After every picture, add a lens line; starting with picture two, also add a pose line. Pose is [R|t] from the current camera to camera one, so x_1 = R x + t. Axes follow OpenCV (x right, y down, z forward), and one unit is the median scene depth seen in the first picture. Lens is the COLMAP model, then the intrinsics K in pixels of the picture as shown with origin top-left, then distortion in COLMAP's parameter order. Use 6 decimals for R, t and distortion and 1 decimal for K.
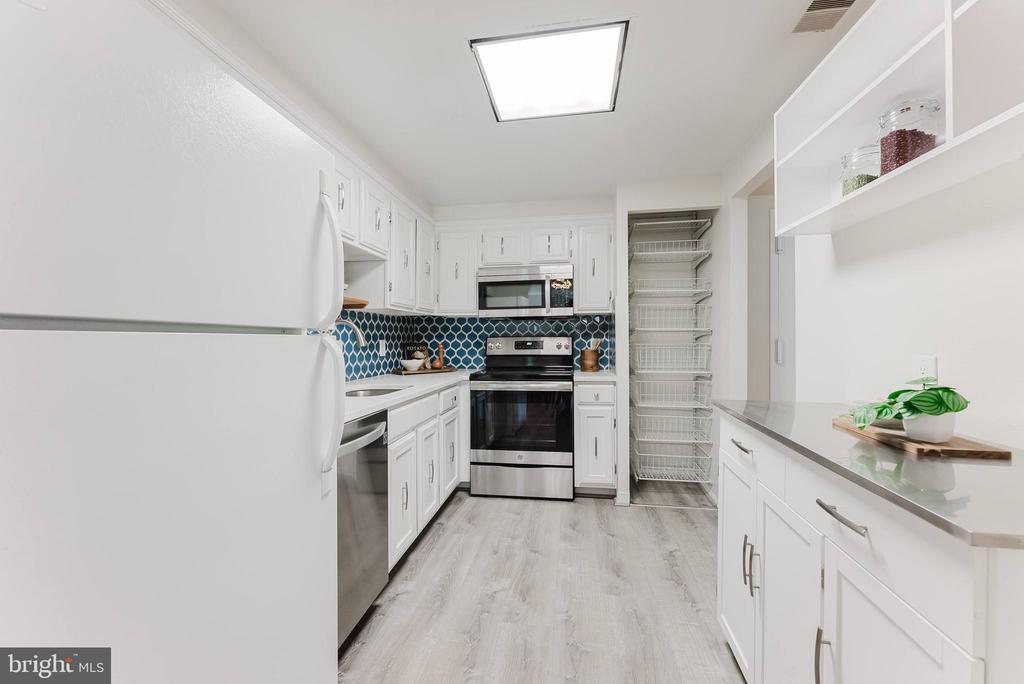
lens RADIAL K [[414.7, 0, 512.0], [0, 414.7, 342.0], [0, 0, 1]] dist [0.000147, 0.000229]
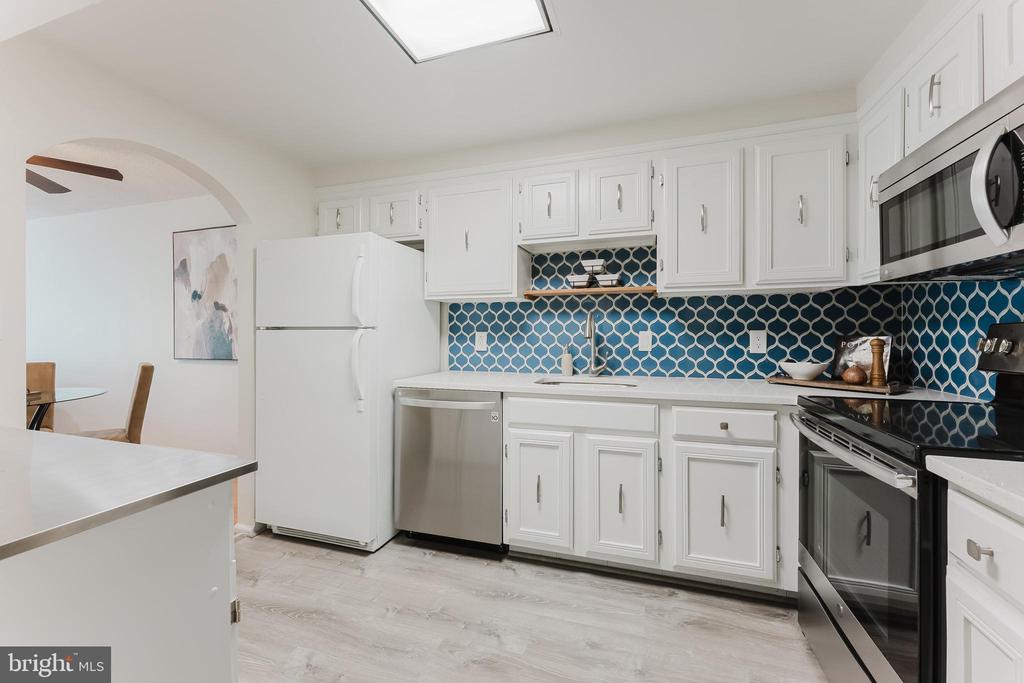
lens RADIAL K [[414.1, 0, 511.5], [0, 414.1, 331.6], [0, 0, 1]] dist [-0.001991, -0.000147]
pose [[-0.167188, 0.013792, -0.985829, 0.685632], [-0.003348, 0.999888, 0.014556, -0.017416], [0.985919, 0.005735, -0.167123, 1.042961]]
